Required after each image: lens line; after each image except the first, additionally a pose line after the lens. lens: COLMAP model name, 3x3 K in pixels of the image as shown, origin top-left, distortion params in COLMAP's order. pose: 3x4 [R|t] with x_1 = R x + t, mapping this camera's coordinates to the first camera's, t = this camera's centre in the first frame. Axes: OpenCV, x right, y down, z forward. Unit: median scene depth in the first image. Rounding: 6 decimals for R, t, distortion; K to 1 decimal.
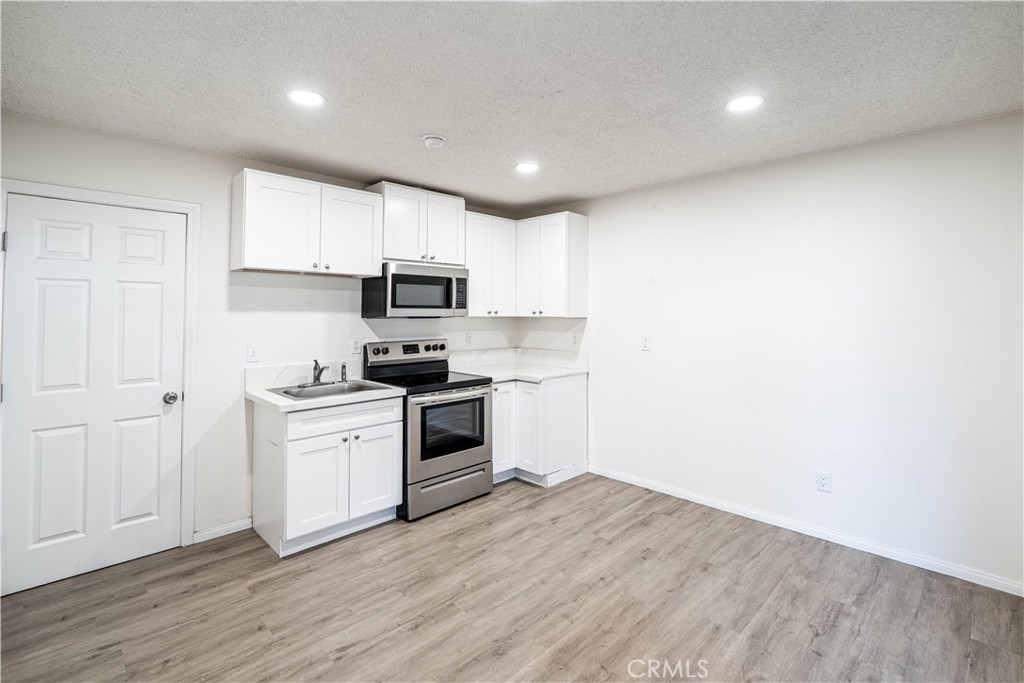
lens RADIAL K [[464.8, 0, 519.8], [0, 464.8, 303.5], [0, 0, 1]] dist [-0.006341, 0.000477]
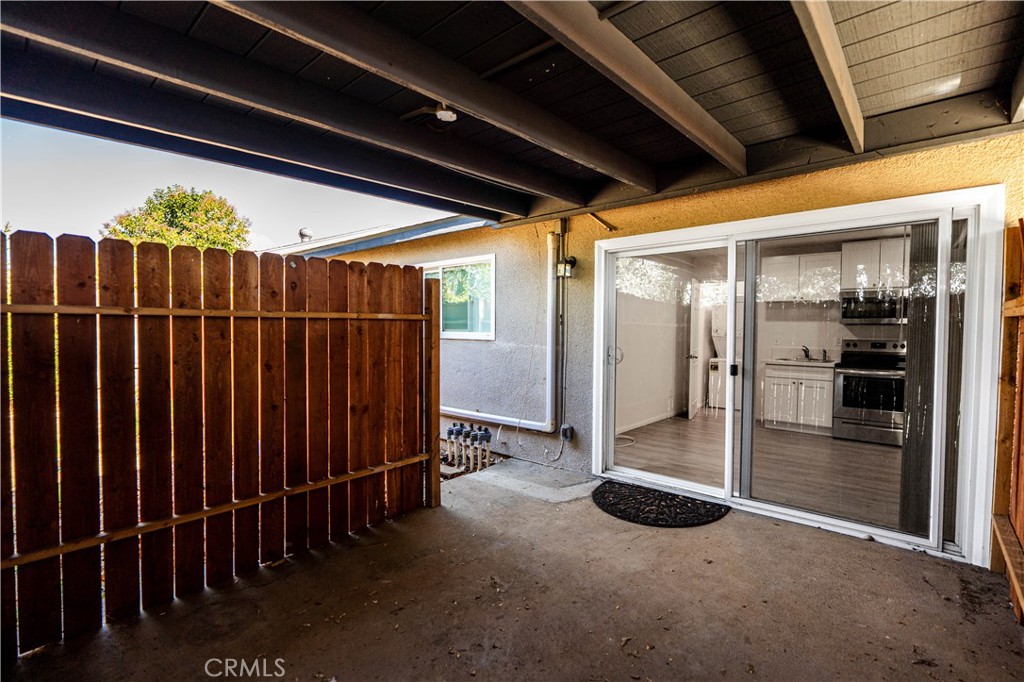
lens RADIAL K [[464.8, 0, 507.0], [0, 464.8, 341.1], [0, 0, 1]] dist [-0.006341, 0.000477]
pose [[0.053253, 0.036600, -0.997910, 1.440170], [0.017401, 0.999142, 0.037573, 0.007236], [0.998429, -0.019365, 0.052571, -0.341588]]
